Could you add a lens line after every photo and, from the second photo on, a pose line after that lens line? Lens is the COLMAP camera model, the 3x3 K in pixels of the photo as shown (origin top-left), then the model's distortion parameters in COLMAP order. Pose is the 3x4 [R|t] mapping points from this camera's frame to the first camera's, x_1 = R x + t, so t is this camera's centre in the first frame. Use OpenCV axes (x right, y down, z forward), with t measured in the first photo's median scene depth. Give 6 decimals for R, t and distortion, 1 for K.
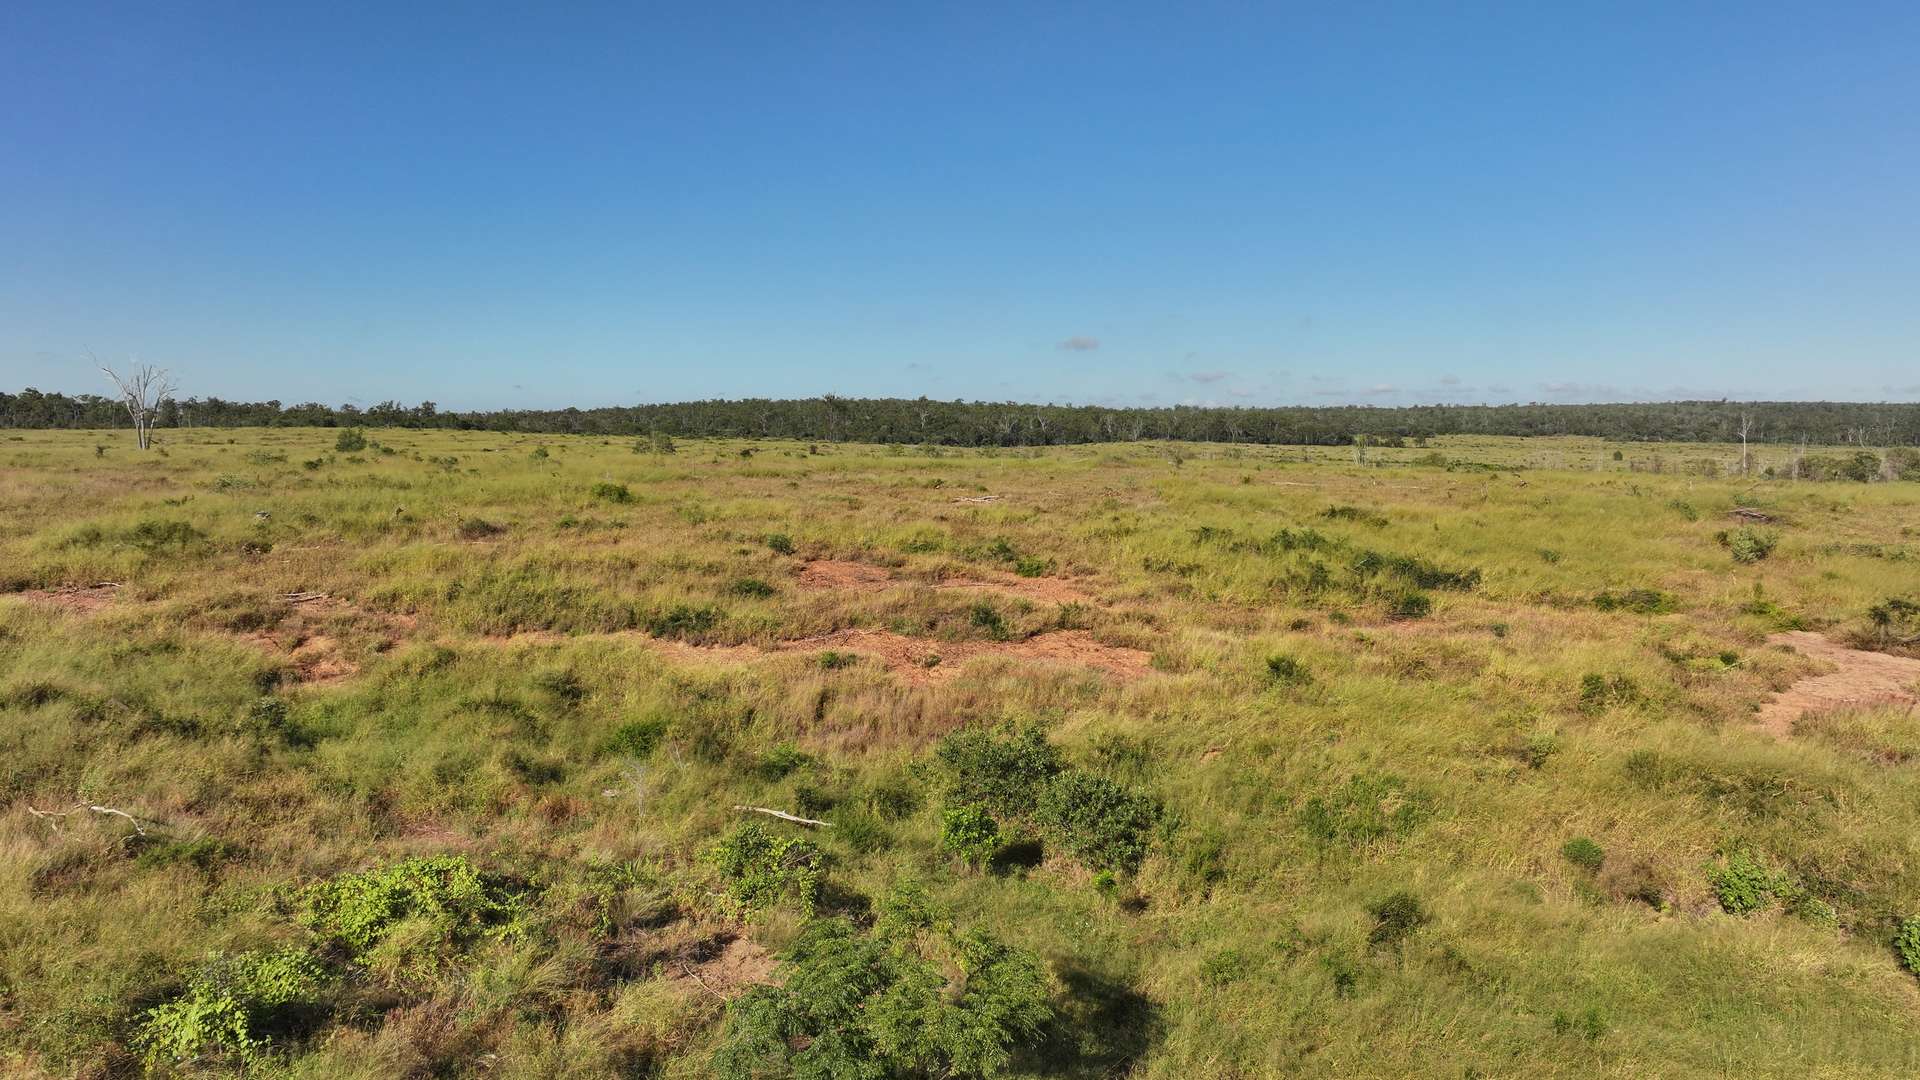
lens RADIAL K [[1357.9, 0, 955.2], [0, 1357.9, 541.2], [0, 0, 1]] dist [-0.005491, 0.012889]
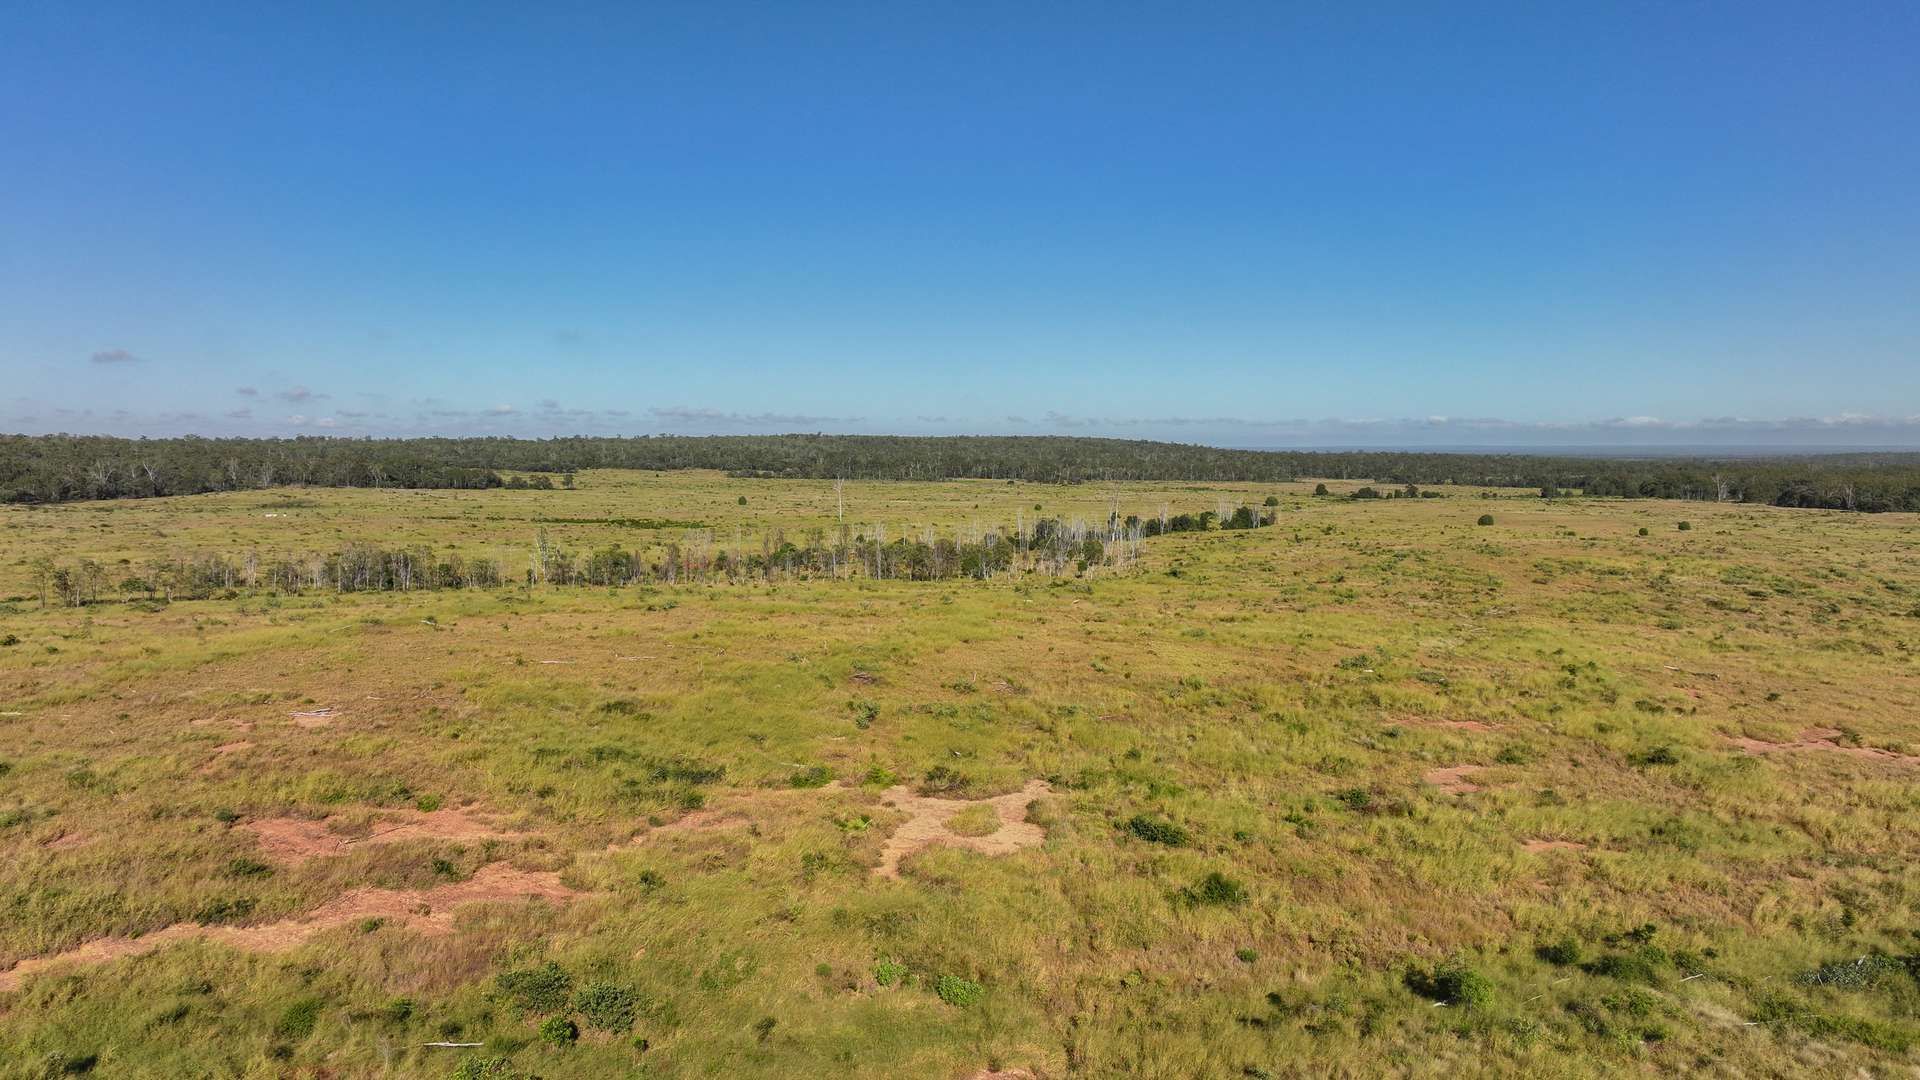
lens RADIAL K [[1357.9, 0, 958.7], [0, 1357.9, 539.5], [0, 0, 1]] dist [-0.005491, 0.012889]
pose [[0.816131, -0.038985, 0.576551, -0.322451], [0.050257, 0.998730, -0.003610, -0.240922], [-0.575677, 0.031922, 0.817054, -0.510387]]
